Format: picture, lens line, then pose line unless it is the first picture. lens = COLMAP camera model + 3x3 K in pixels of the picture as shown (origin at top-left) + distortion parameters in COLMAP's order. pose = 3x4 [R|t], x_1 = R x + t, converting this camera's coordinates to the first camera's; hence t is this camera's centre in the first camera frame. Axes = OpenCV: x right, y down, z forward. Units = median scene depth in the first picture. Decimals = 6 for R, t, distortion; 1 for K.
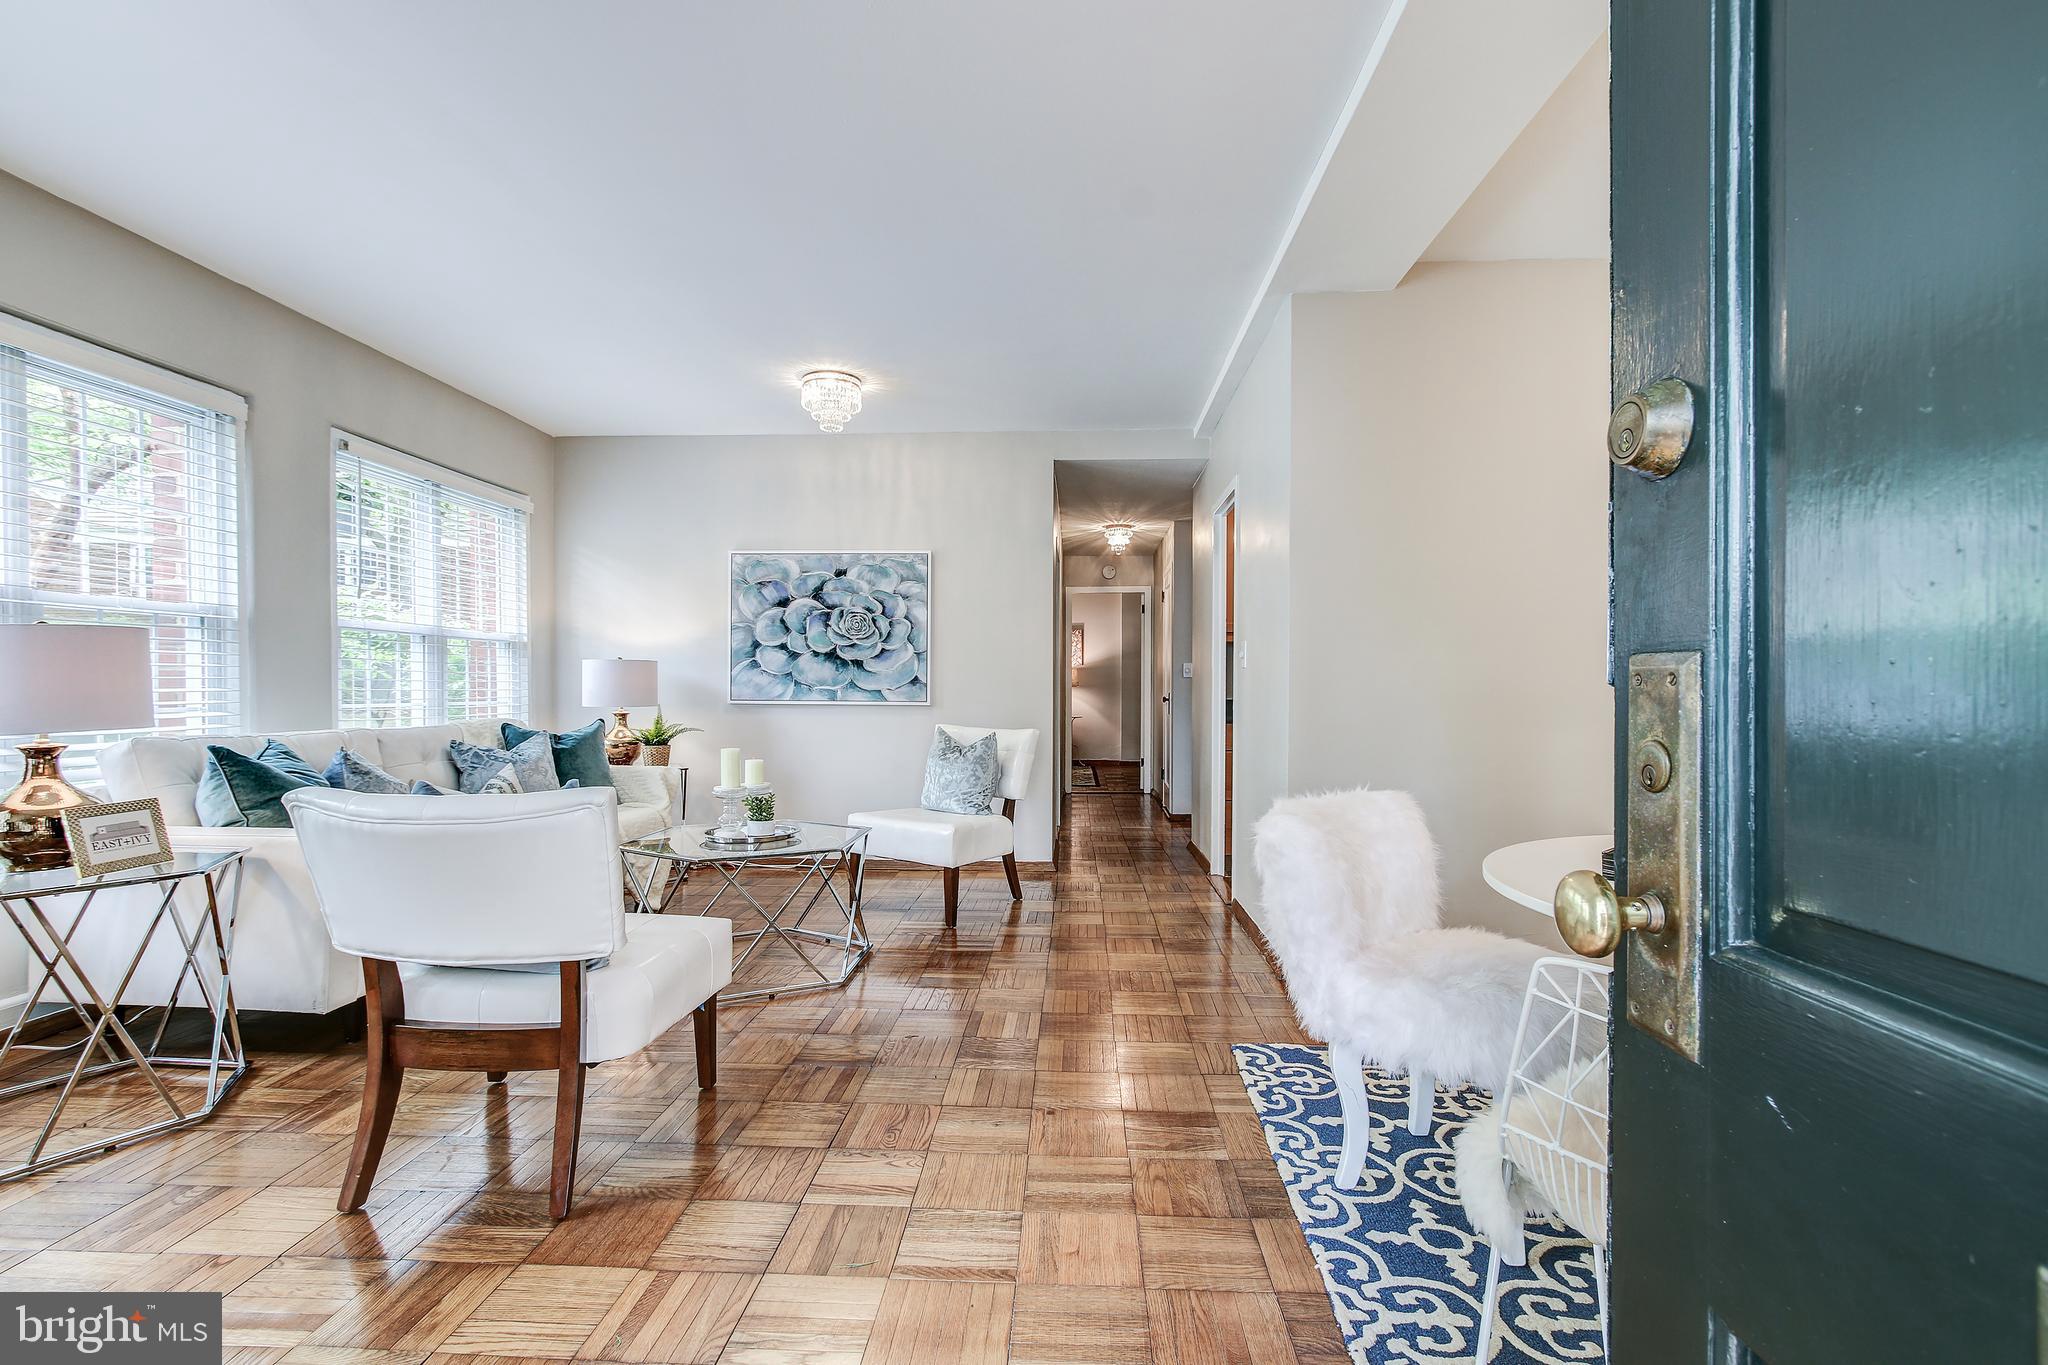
lens RADIAL K [[933.8, 0, 1030.1], [0, 933.8, 693.9], [0, 0, 1]] dist [-0.000466, 0.000879]
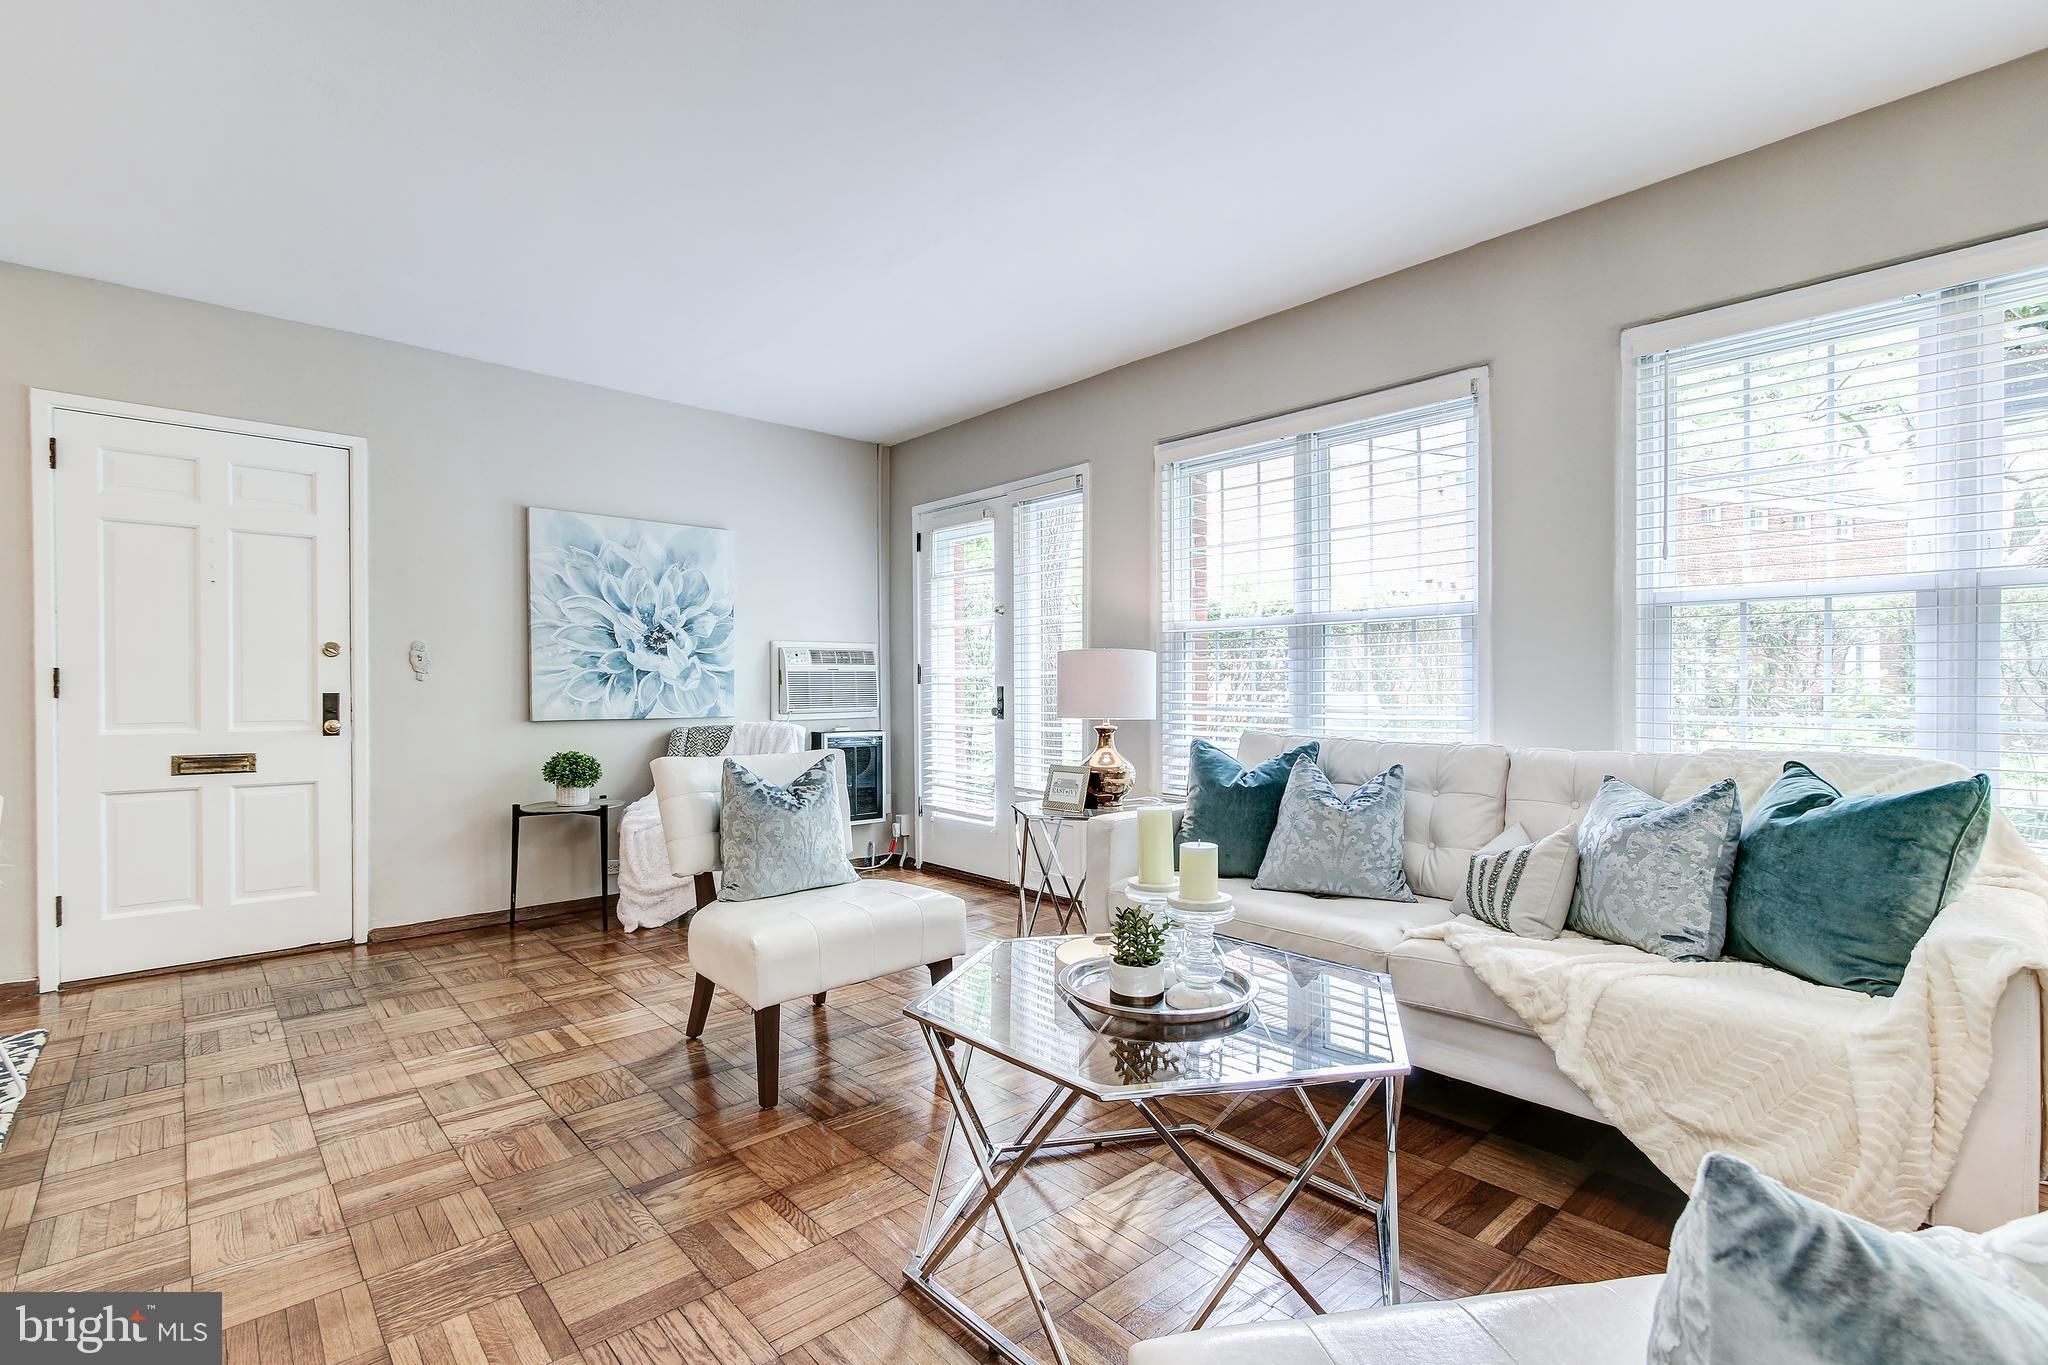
lens RADIAL K [[949.7, 0, 1025.8], [0, 949.7, 692.0], [0, 0, 1]] dist [0.011622, 0.000493]
pose [[-0.719238, 0.009455, -0.694699, 0.067097], [0.001145, 0.999922, 0.012425, -0.010447], [0.694763, 0.008141, -0.719193, 0.873029]]
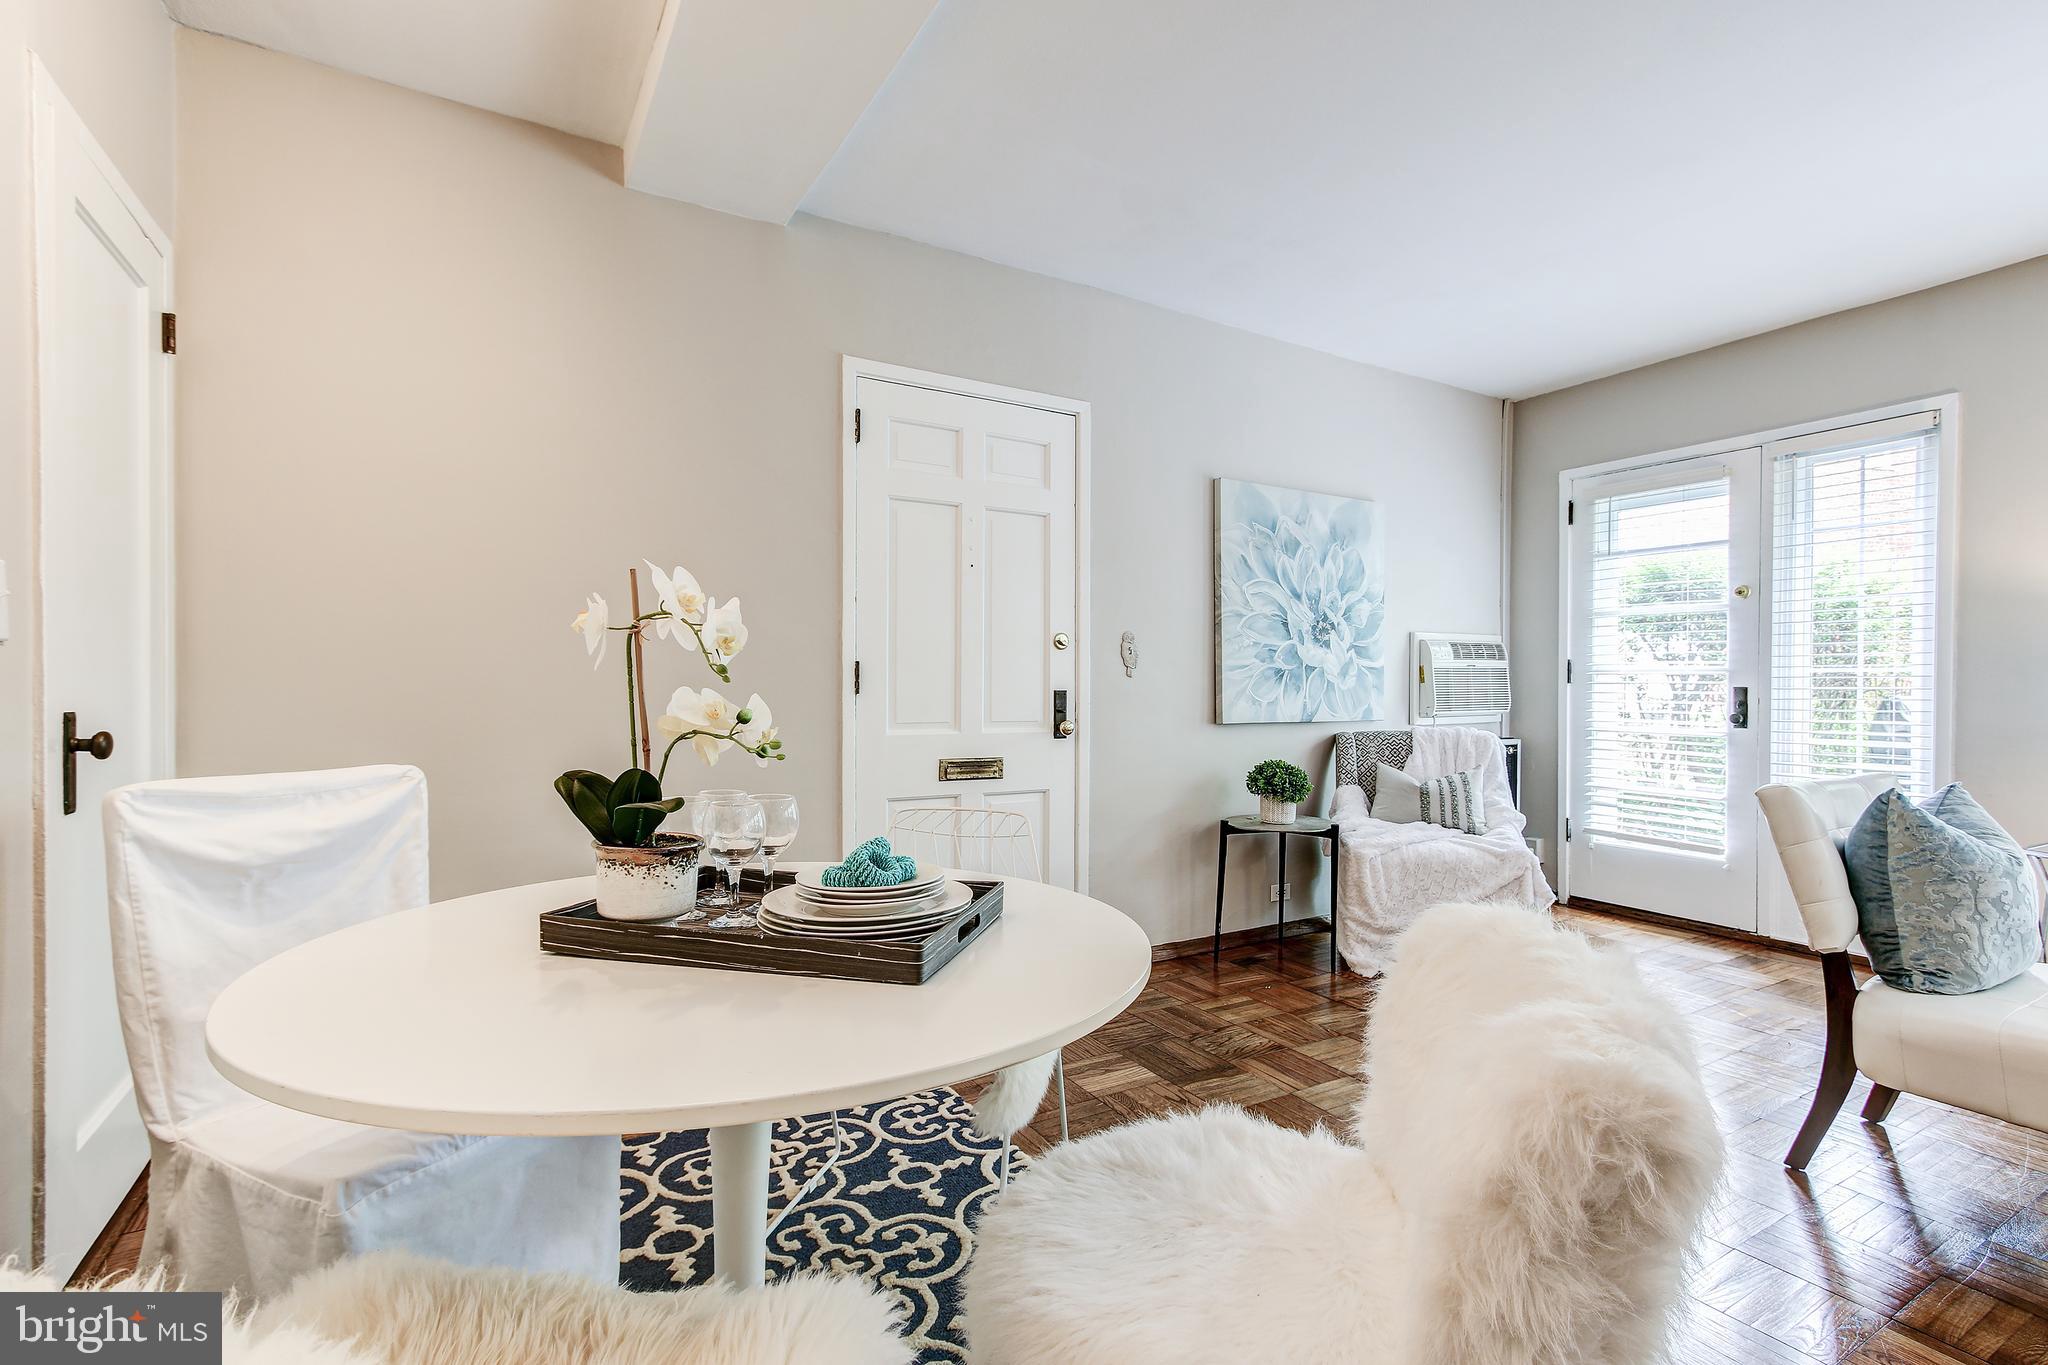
lens RADIAL K [[942.7, 0, 1026.1], [0, 942.7, 694.3], [0, 0, 1]] dist [-0.018663, 0.000146]
pose [[-0.841029, 0.006471, -0.540952, 0.310100], [-0.003398, 0.999846, 0.017242, -0.009417], [0.540980, 0.016339, -0.840877, 0.498158]]
